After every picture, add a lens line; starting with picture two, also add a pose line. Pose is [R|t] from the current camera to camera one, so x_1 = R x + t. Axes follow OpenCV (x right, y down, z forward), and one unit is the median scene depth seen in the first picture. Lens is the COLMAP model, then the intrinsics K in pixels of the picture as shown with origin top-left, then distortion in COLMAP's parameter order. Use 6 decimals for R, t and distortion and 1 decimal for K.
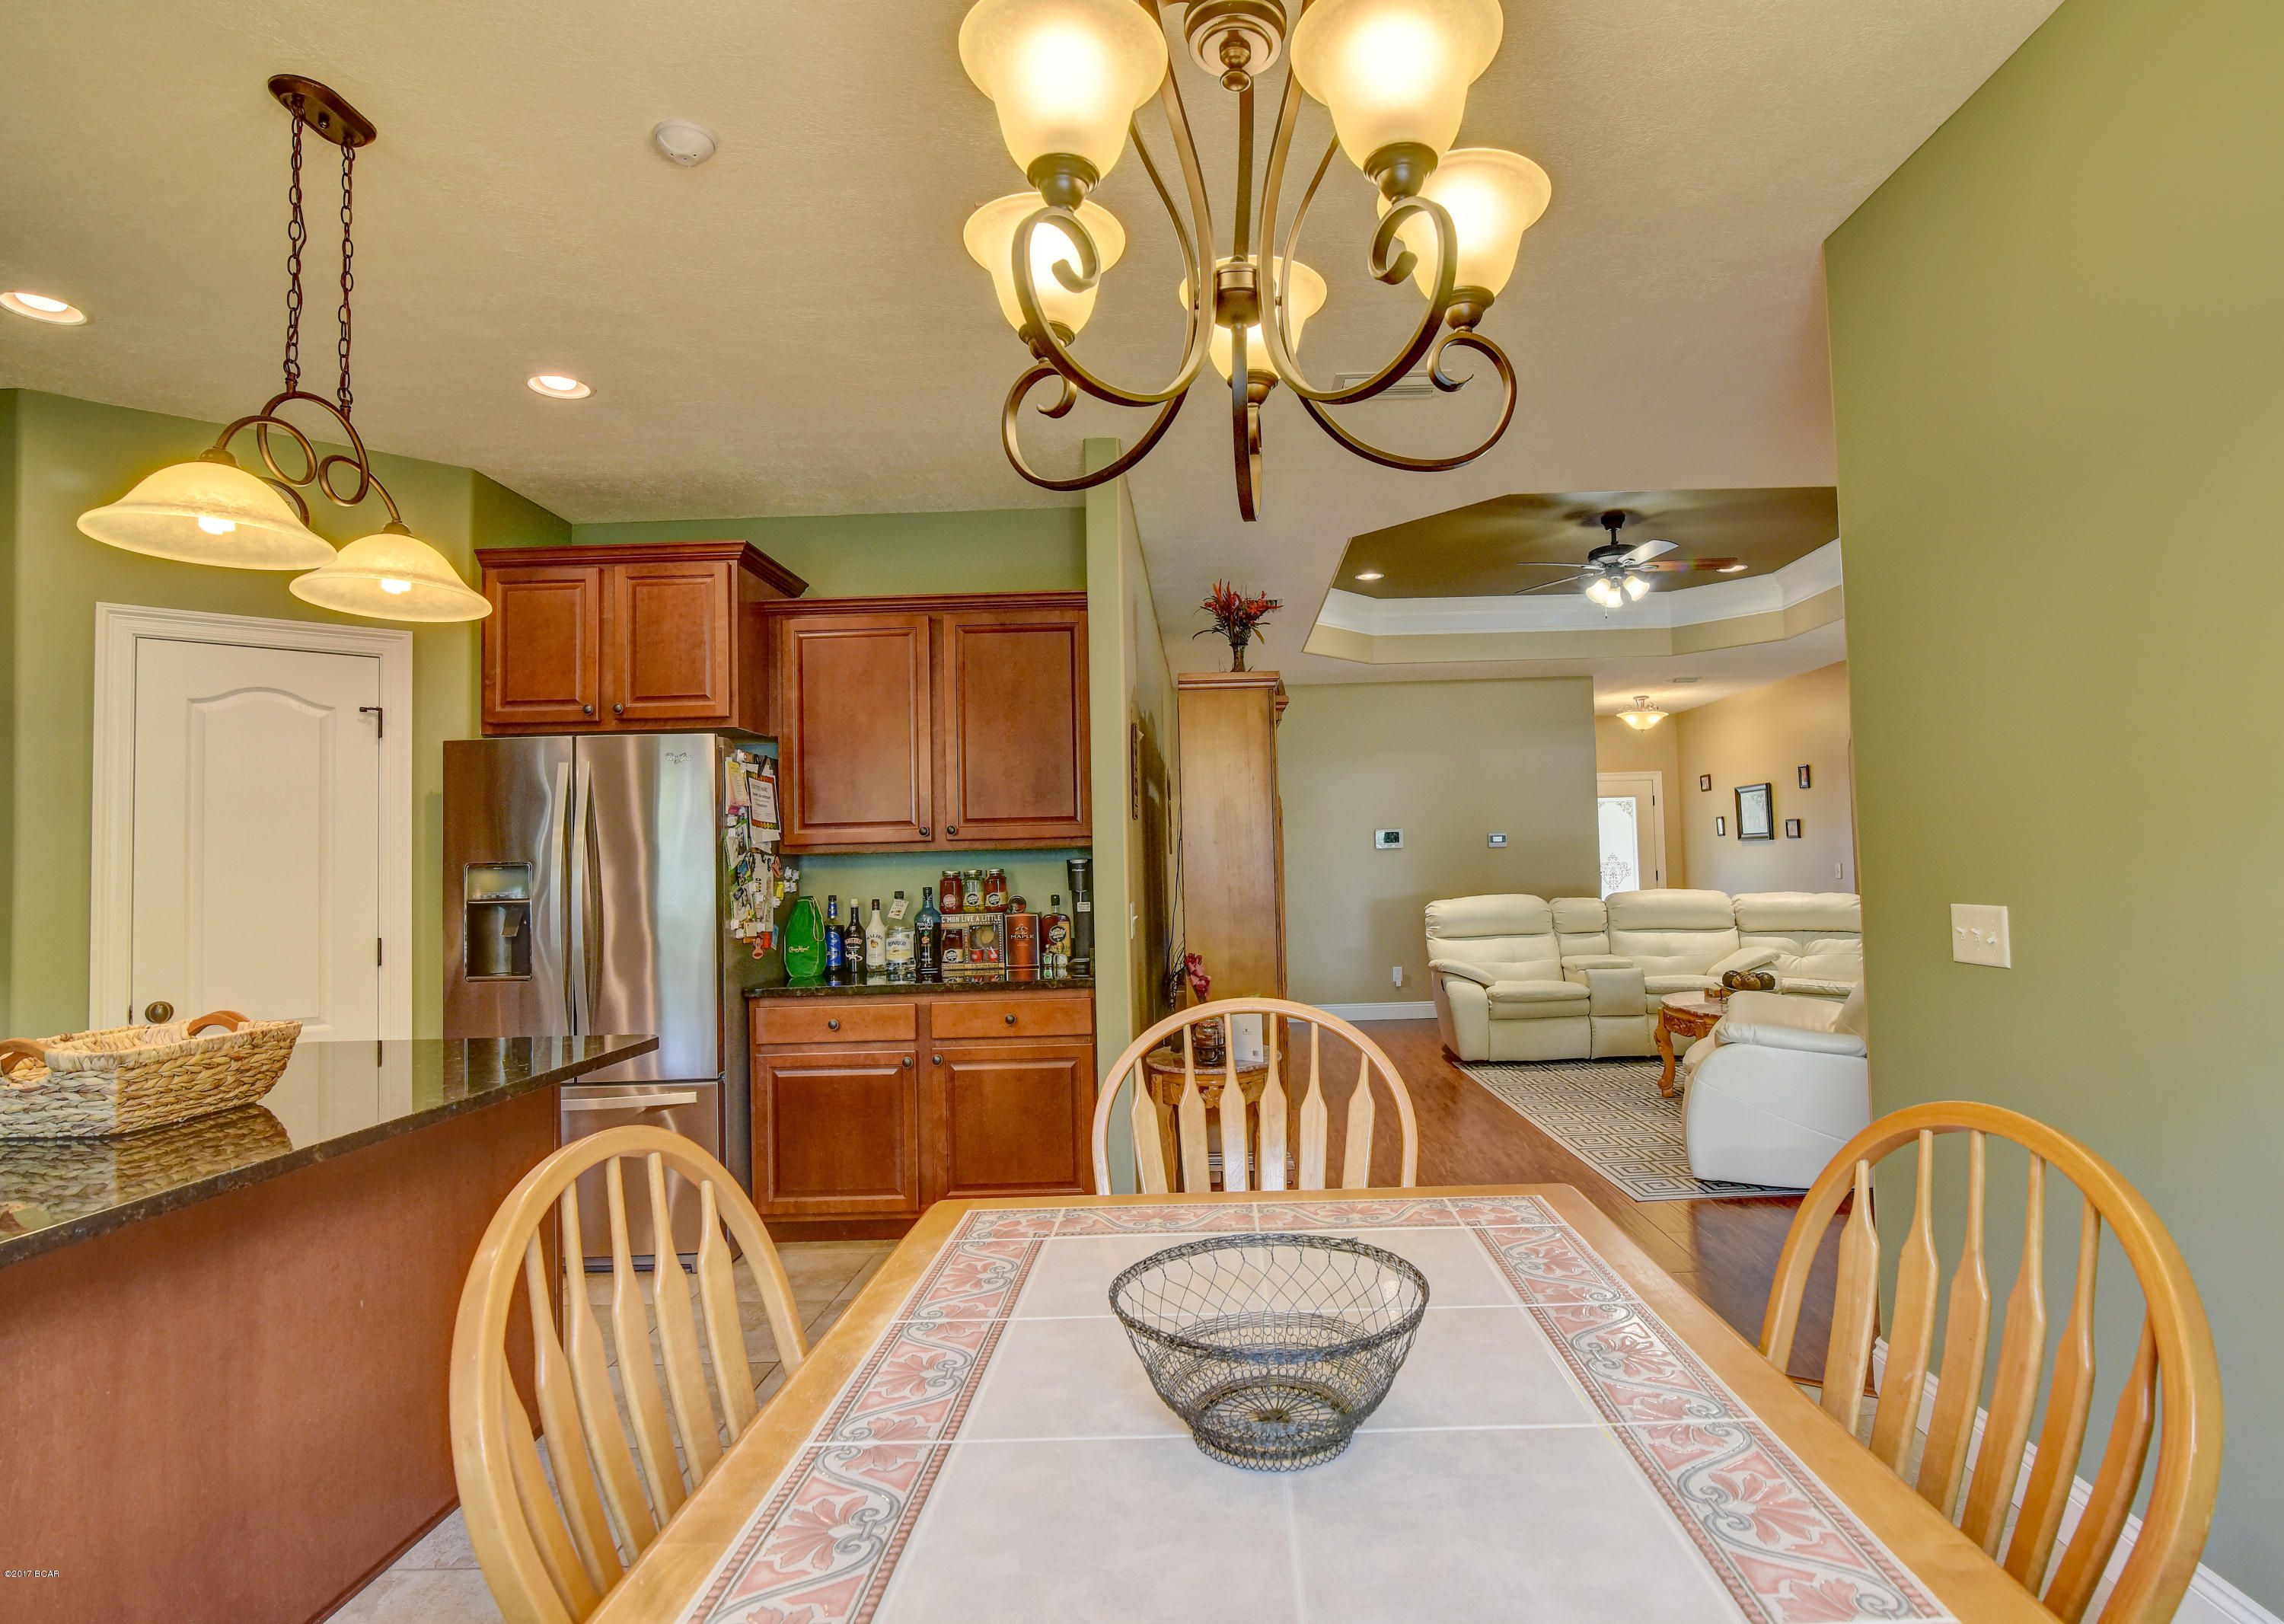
lens RADIAL K [[1173.6, 0, 1208.7], [0, 1173.6, 812.5], [0, 0, 1]] dist [-0.021178, 0.001600]
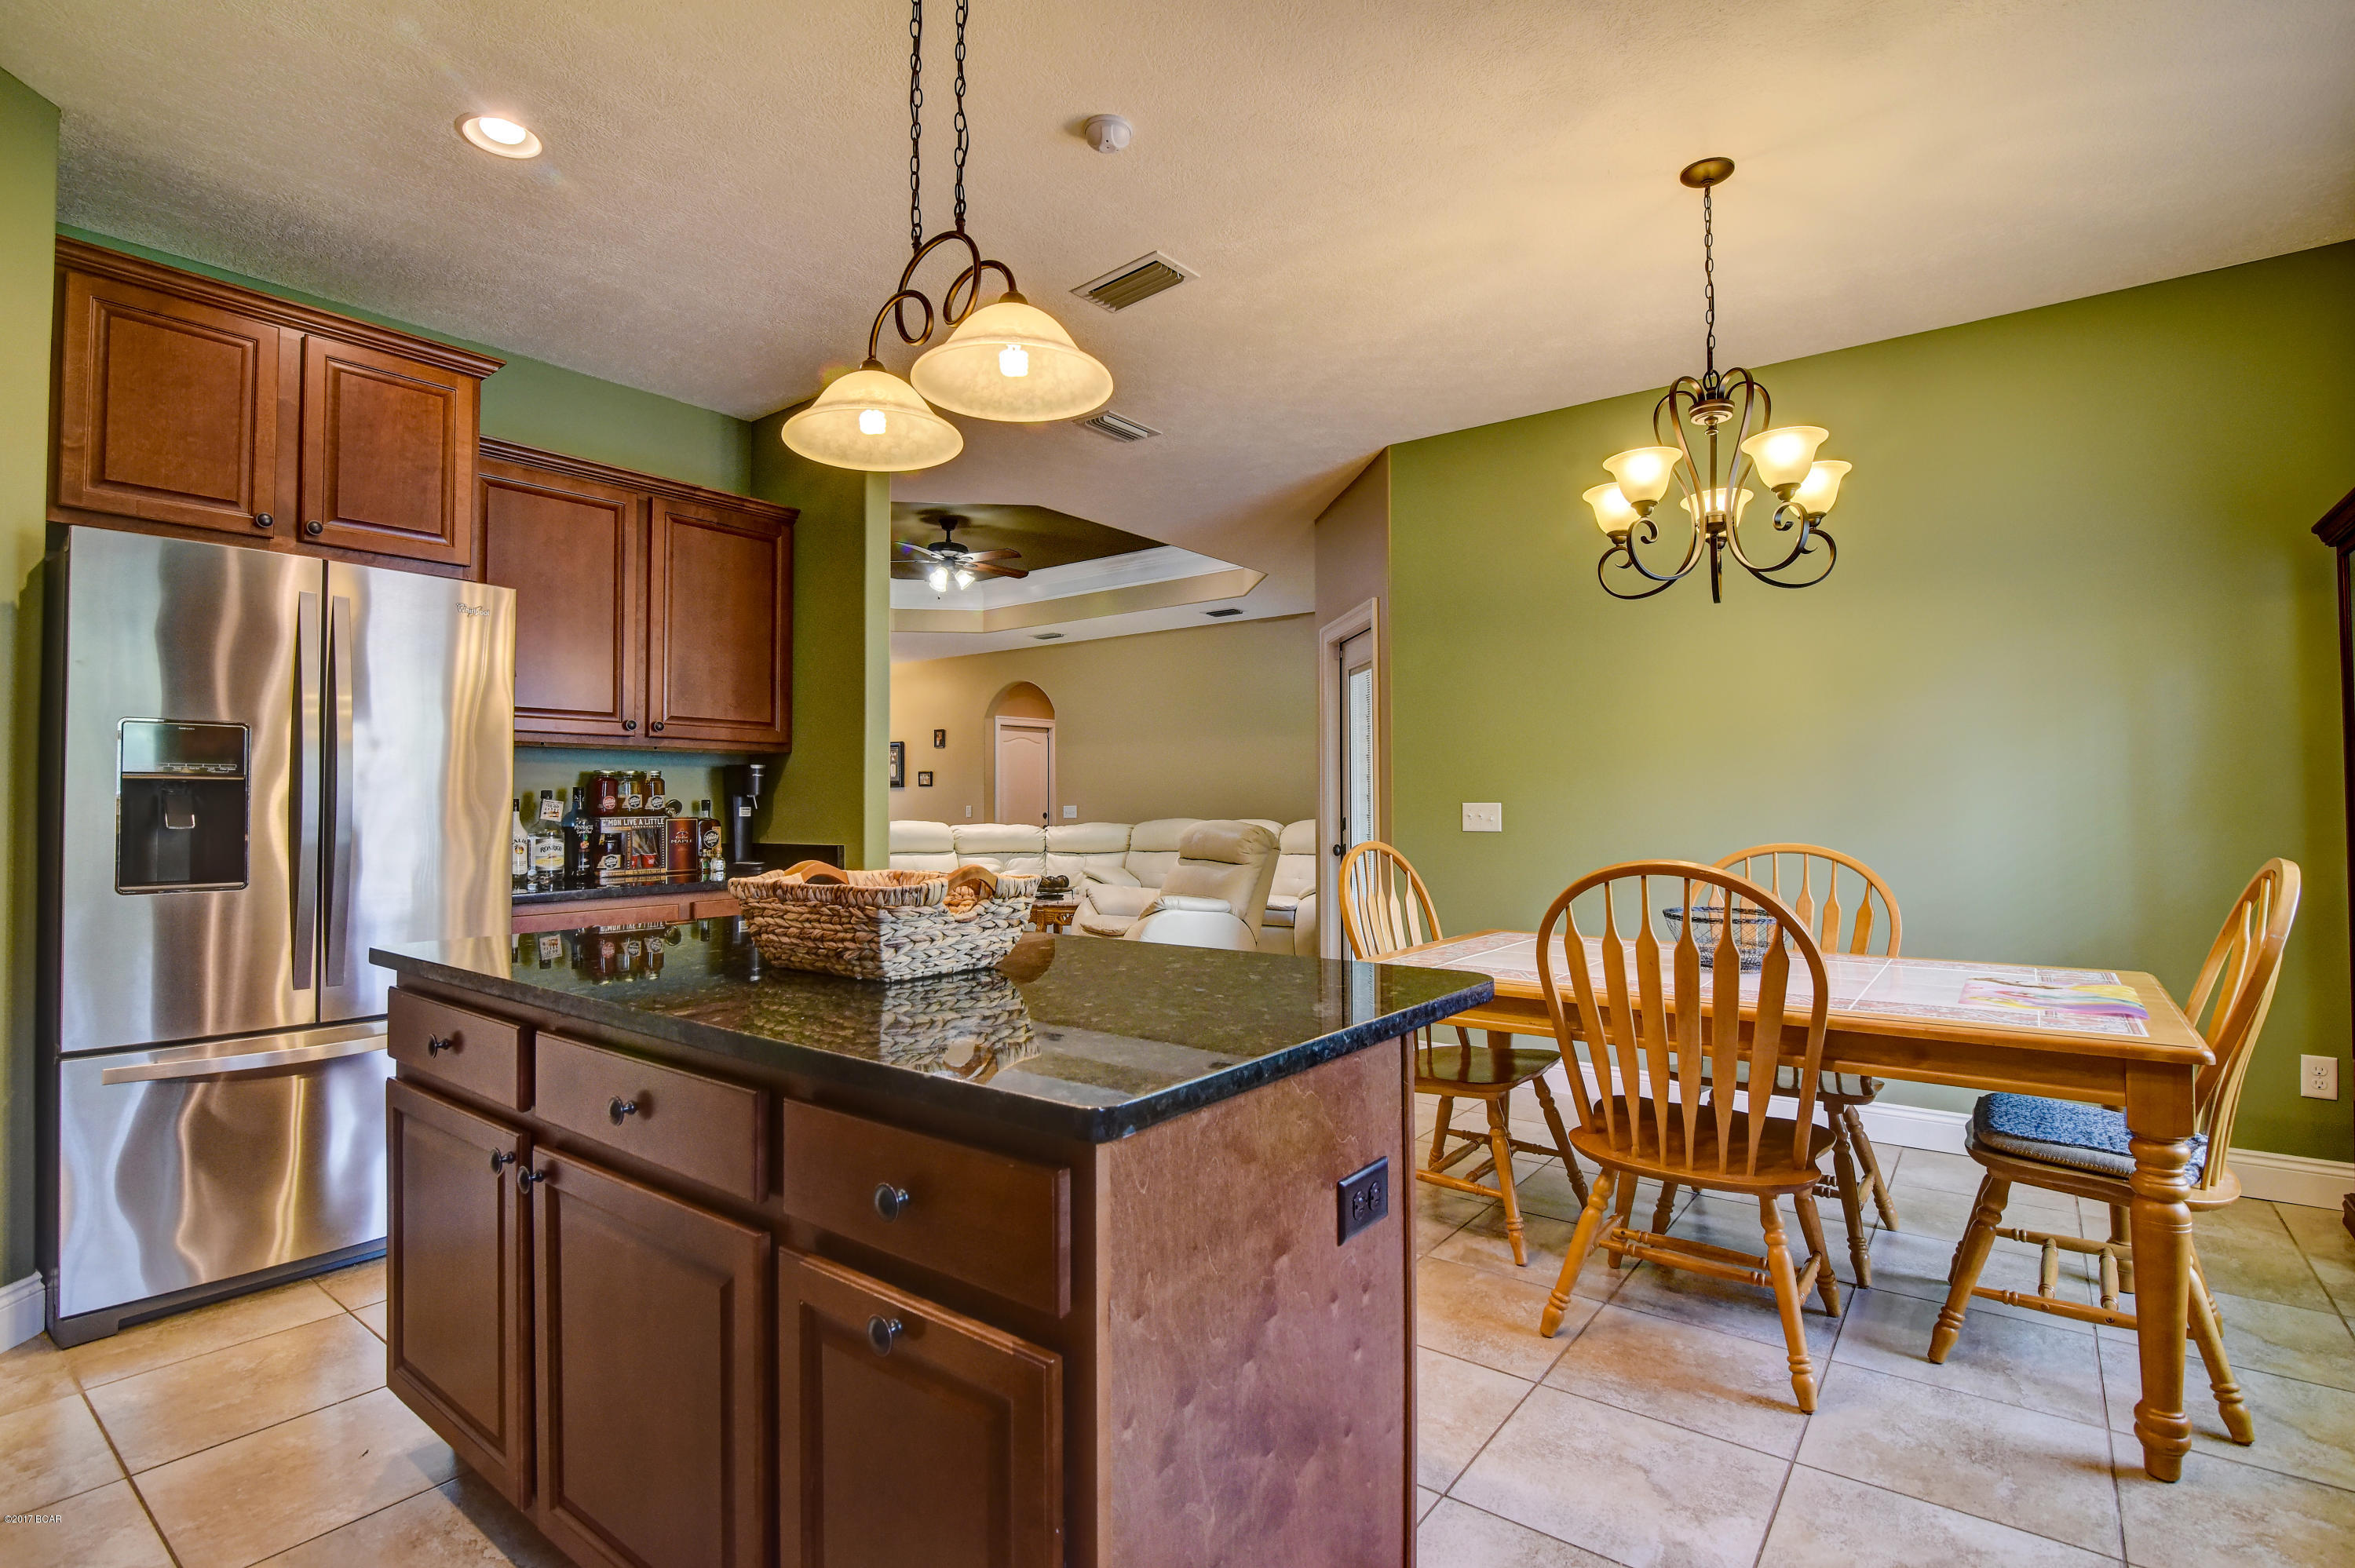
lens RADIAL K [[1115.0, 0, 1168.5], [0, 1115.0, 797.3], [0, 0, 1]] dist [-0.017745, 0.001174]
pose [[0.608046, 0.032461, 0.793238, -0.666254], [-0.050383, 0.998727, -0.002250, 0.052317], [-0.792302, -0.038598, 0.608908, 0.119271]]
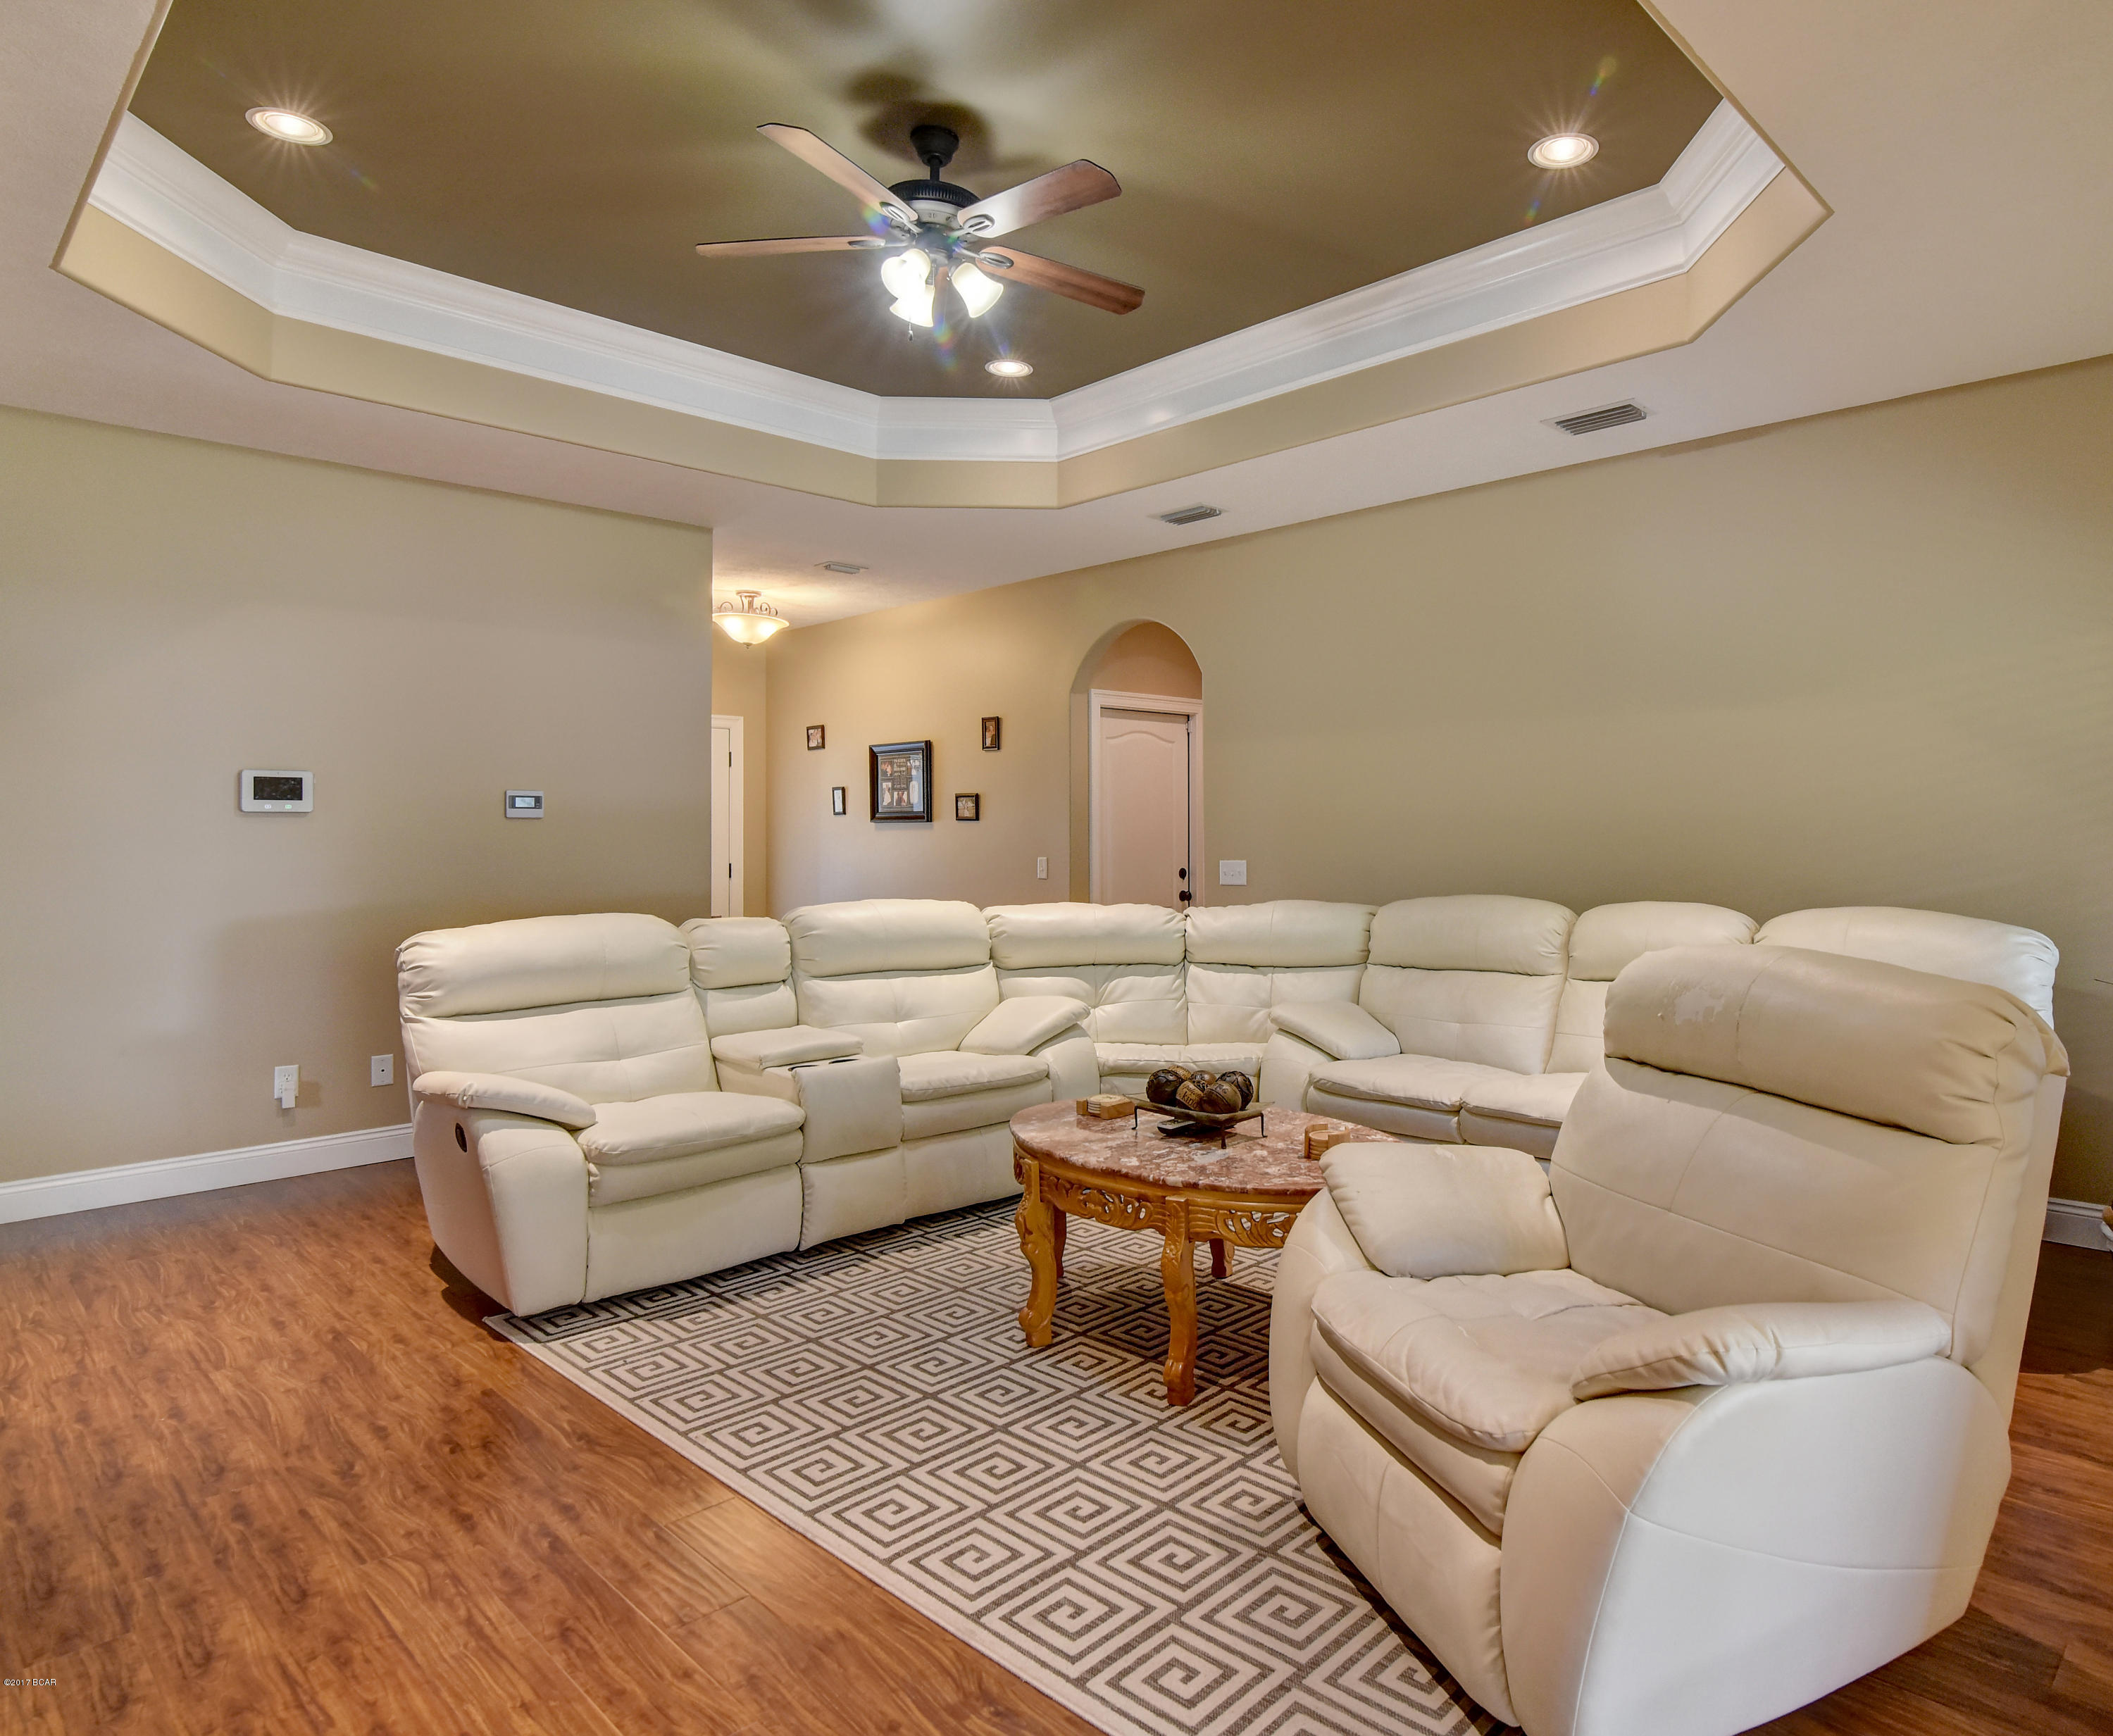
lens RADIAL K [[1276.6, 0, 1228.2], [0, 1276.6, 833.5], [0, 0, 1]] dist [-0.021203, -0.003059]
pose [[0.664731, 0.028289, 0.746547, 0.070684], [-0.049220, 0.998770, 0.005979, 0.038656], [-0.745460, -0.040719, 0.665306, 0.831394]]
